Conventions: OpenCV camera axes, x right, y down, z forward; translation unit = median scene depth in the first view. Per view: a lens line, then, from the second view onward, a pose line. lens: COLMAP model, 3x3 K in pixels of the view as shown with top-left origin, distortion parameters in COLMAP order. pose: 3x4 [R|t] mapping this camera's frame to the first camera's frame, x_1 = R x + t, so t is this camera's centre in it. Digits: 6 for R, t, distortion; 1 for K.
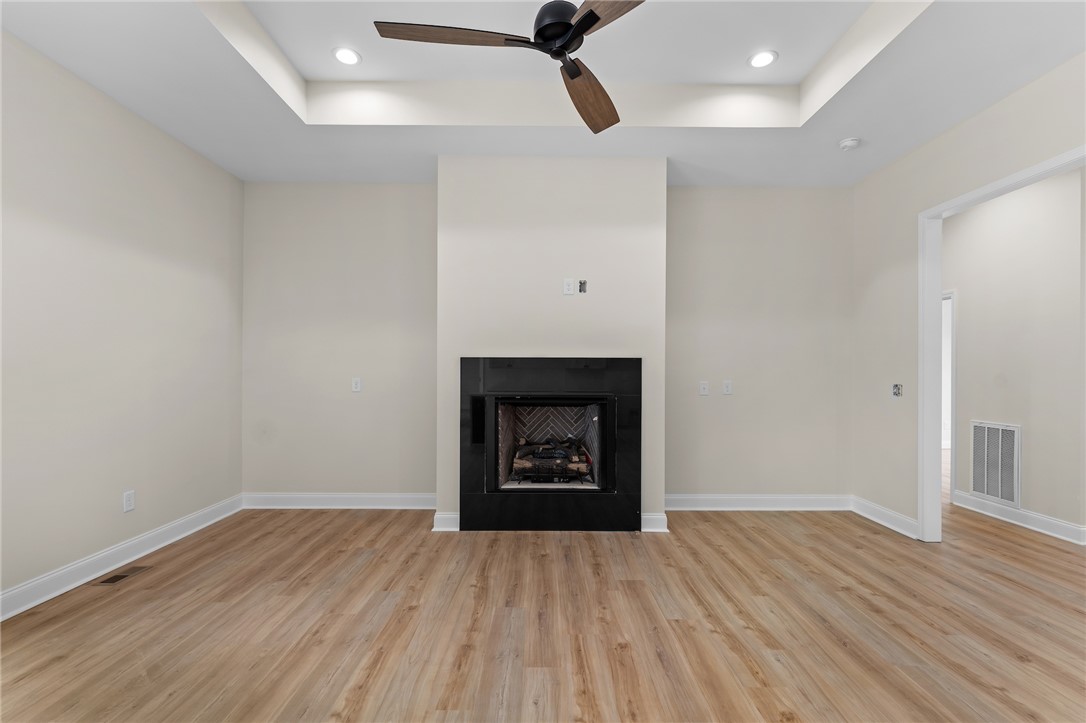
lens RADIAL K [[482.2, 0, 544.7], [0, 482.2, 372.6], [0, 0, 1]] dist [-0.000888, -0.000234]
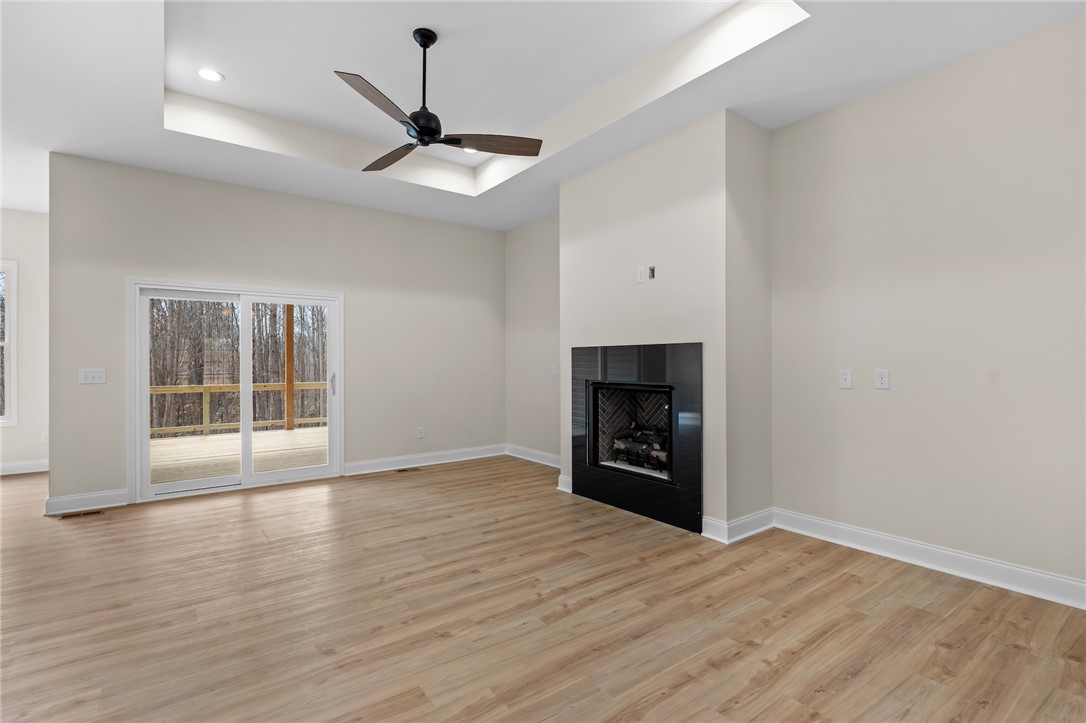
lens RADIAL K [[510.8, 0, 543.0], [0, 510.8, 361.5], [0, 0, 1]] dist [-0.001779, -0.000075]
pose [[0.589905, -0.005271, -0.807455, 0.805888], [0.005415, 0.999982, -0.002571, 0.005749], [0.807454, -0.002856, 0.589923, 0.200265]]
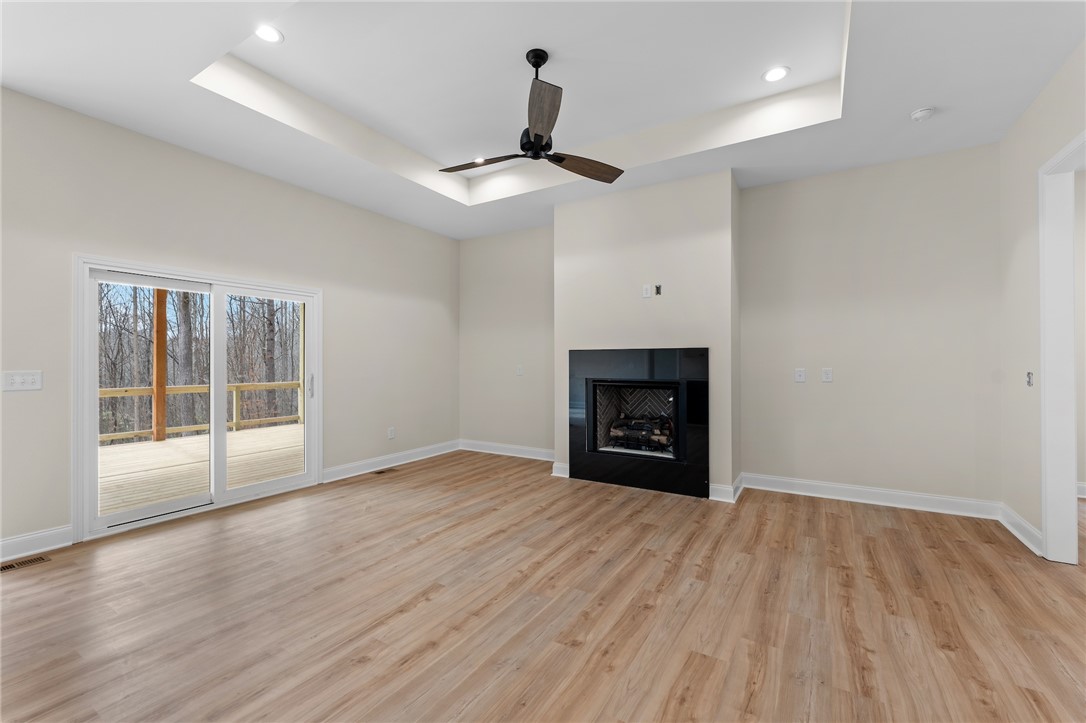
lens RADIAL K [[455.1, 0, 543.0], [0, 455.1, 361.5], [0, 0, 1]] dist [-0.001133, -0.000327]
pose [[0.849545, -0.005533, -0.527487, 0.441910], [0.004409, 0.999985, -0.003389, 0.004390], [0.527498, 0.000553, 0.849556, -0.129343]]
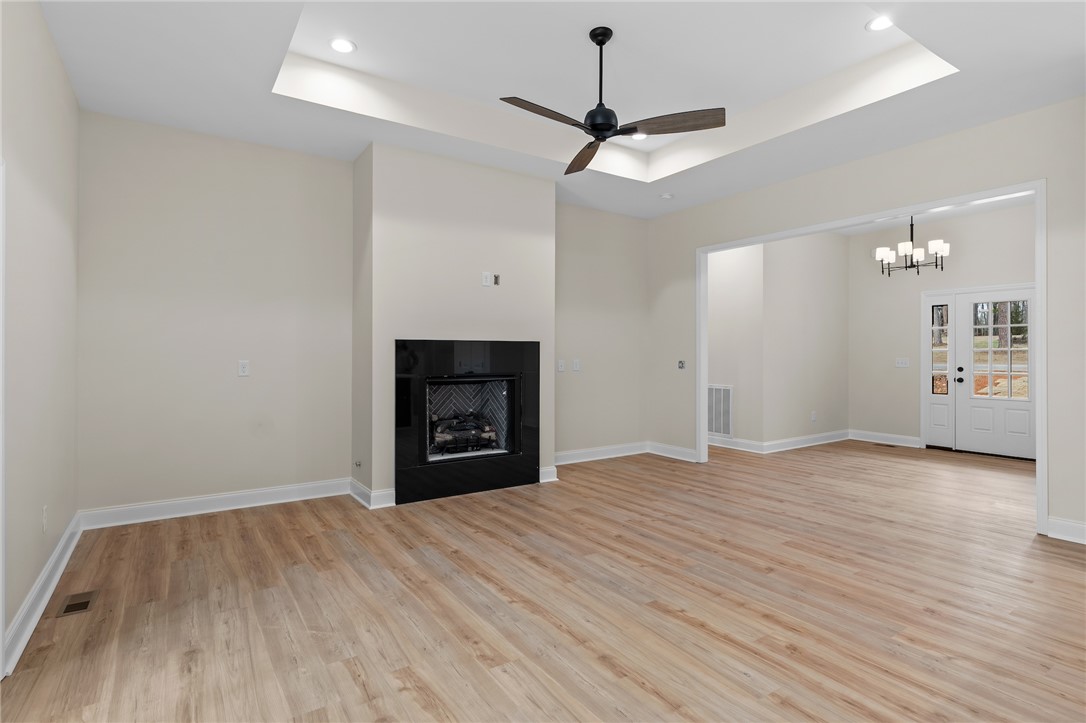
lens RADIAL K [[546.3, 0, 542.0], [0, 546.3, 353.8], [0, 0, 1]] dist [0.000711, 0.000119]
pose [[0.832887, -0.003370, 0.553433, -0.569901], [0.002945, 0.999994, 0.001657, -0.001523], [-0.553436, 0.000250, 0.832892, -0.164176]]
